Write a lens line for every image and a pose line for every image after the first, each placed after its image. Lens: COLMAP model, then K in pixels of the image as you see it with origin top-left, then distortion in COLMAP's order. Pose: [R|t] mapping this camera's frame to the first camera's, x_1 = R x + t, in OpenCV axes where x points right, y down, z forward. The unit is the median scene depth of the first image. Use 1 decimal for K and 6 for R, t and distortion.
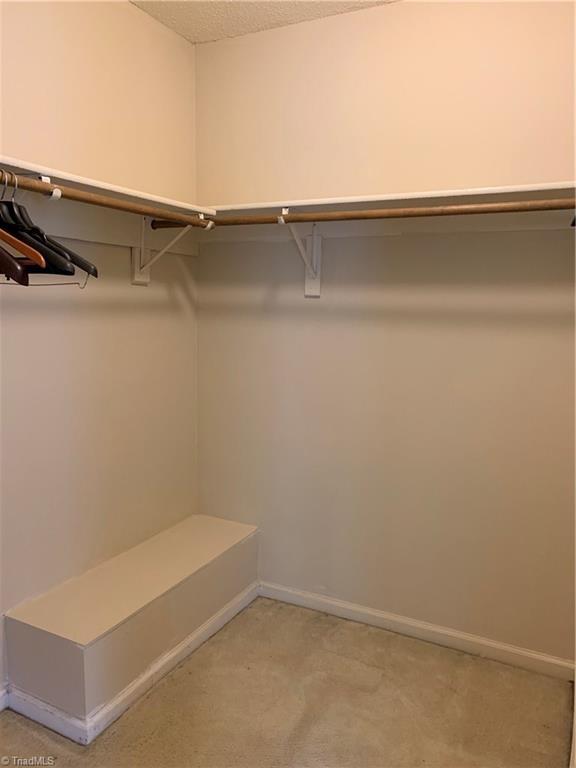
lens RADIAL K [[594.2, 0, 287.7], [0, 594.2, 381.7], [0, 0, 1]] dist [0.008866, -0.001294]
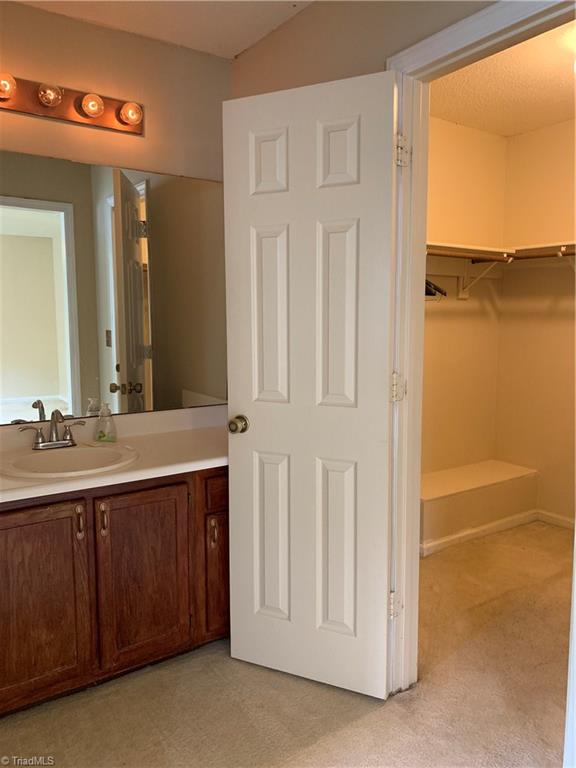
lens RADIAL K [[594.2, 0, 291.3], [0, 594.2, 382.1], [0, 0, 1]] dist [0.008866, -0.001294]
pose [[0.881113, 0.038375, -0.471347, 0.109565], [-0.049972, 0.998677, -0.012107, 0.102257], [0.470259, 0.034222, 0.881865, -0.627885]]
